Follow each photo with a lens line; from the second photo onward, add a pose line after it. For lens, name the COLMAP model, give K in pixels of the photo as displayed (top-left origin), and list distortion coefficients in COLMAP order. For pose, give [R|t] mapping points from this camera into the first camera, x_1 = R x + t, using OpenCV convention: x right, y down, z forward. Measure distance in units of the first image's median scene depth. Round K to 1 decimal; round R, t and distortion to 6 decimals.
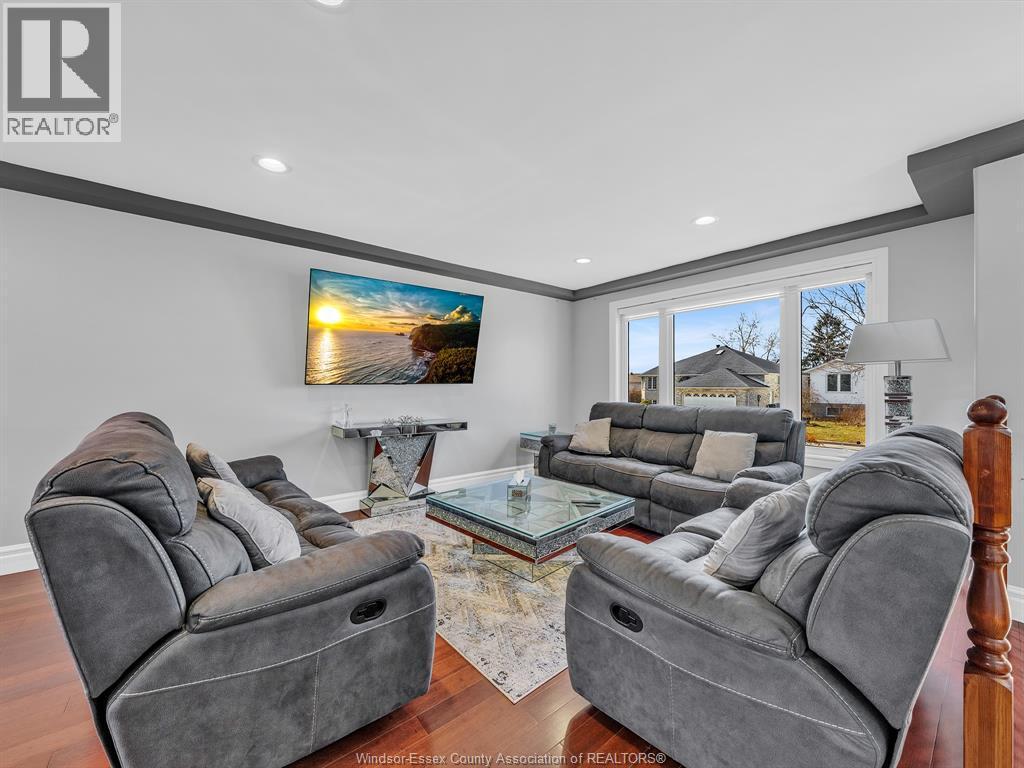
lens RADIAL K [[390.2, 0, 512.0], [0, 390.2, 384.0], [0, 0, 1]] dist [-0.000327, -0.000381]
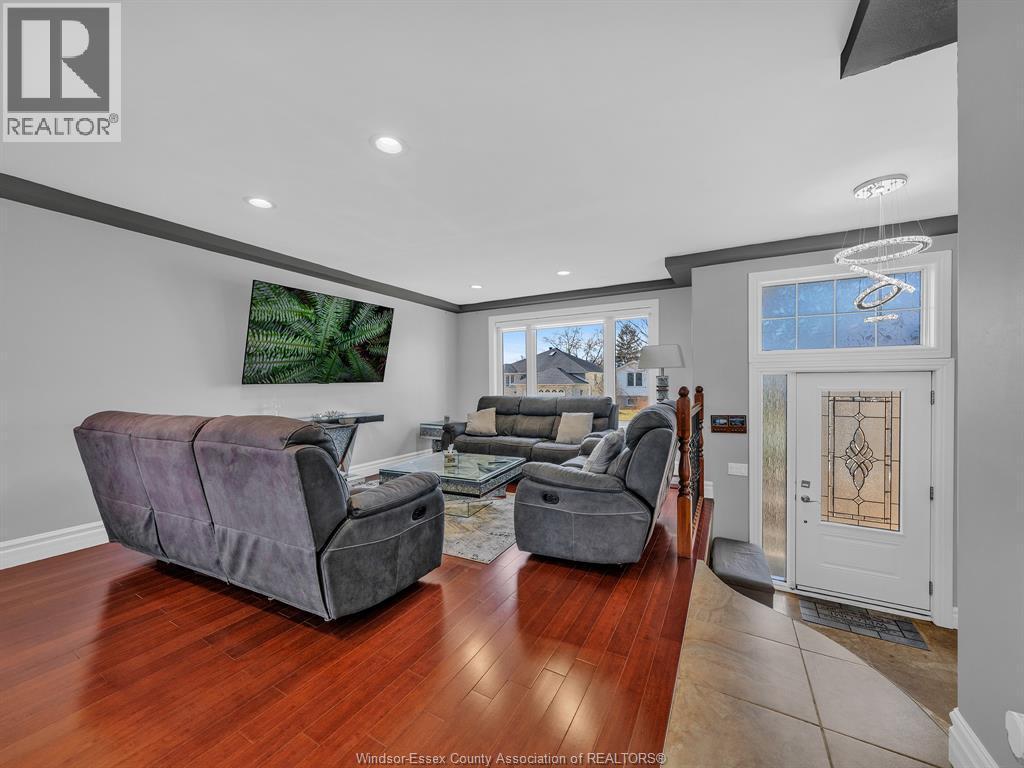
lens RADIAL K [[390.2, 0, 512.0], [0, 390.2, 384.0], [0, 0, 1]] dist [-0.000327, -0.000381]
pose [[0.923682, -0.009373, 0.383045, -0.242949], [0.007299, 0.999950, 0.006868, -0.001015], [-0.383090, -0.003548, 0.923704, -0.286777]]
